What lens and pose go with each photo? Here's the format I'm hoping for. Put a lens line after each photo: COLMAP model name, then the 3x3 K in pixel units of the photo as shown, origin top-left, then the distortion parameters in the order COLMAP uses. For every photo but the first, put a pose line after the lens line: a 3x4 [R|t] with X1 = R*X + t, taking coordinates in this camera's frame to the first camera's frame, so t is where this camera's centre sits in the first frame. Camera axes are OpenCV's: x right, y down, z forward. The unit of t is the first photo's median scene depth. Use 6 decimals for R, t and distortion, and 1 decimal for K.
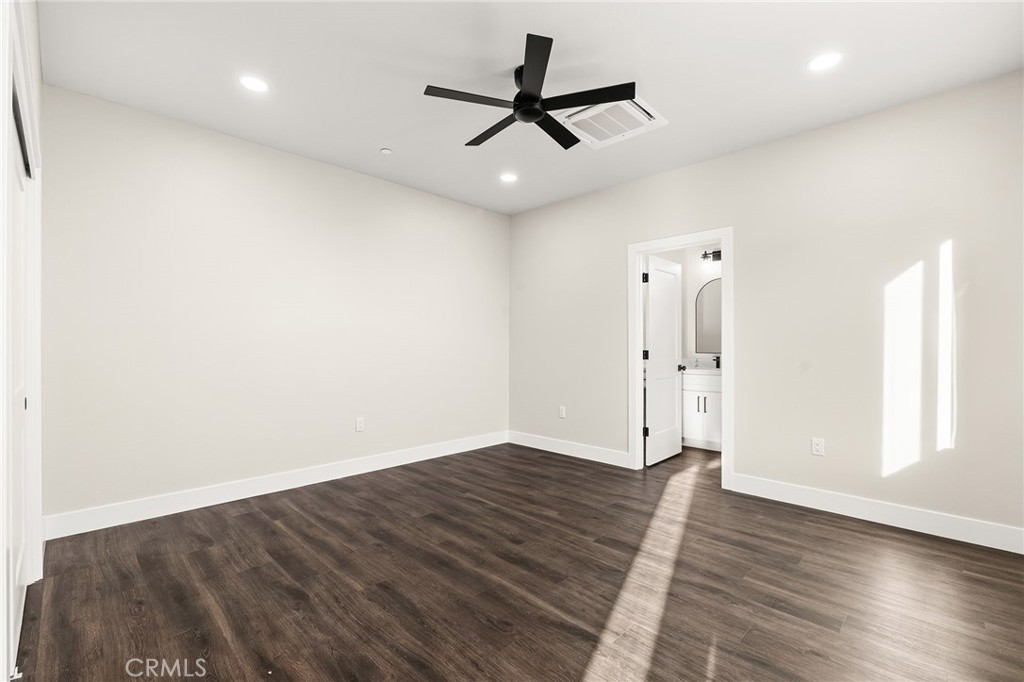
lens RADIAL K [[446.0, 0, 514.2], [0, 446.0, 341.6], [0, 0, 1]] dist [-0.007427, 0.000168]
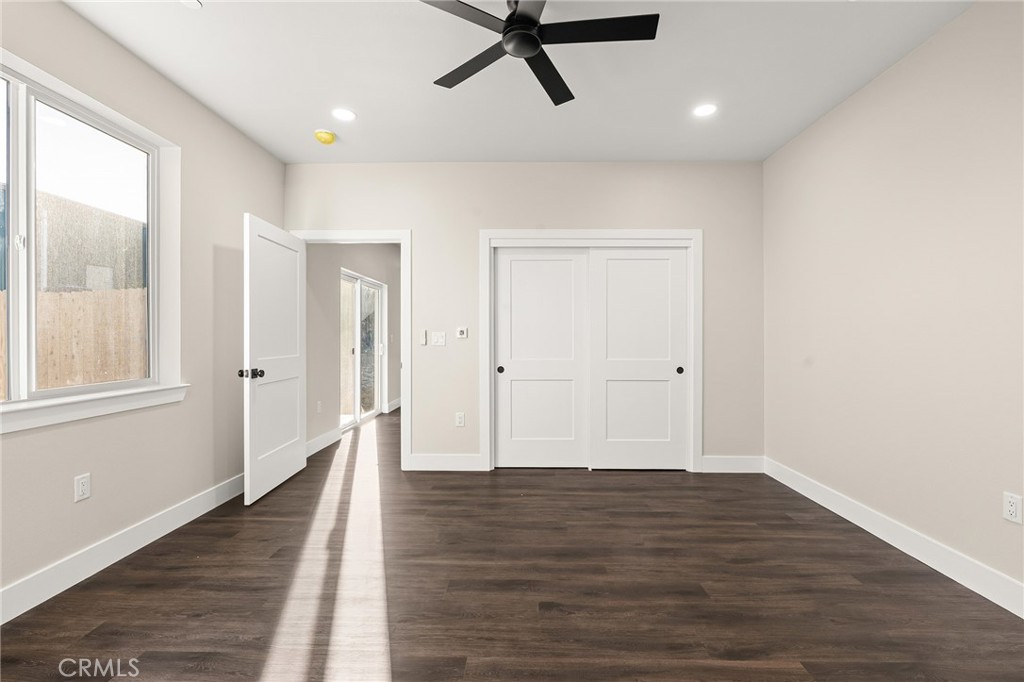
lens RADIAL K [[446.0, 0, 514.2], [0, 446.0, 341.6], [0, 0, 1]] dist [-0.007427, 0.000168]
pose [[-0.724141, 0.003050, -0.689645, 0.554648], [0.002209, 0.999995, 0.002102, 0.010776], [0.689648, -0.000001, -0.724144, 1.498972]]
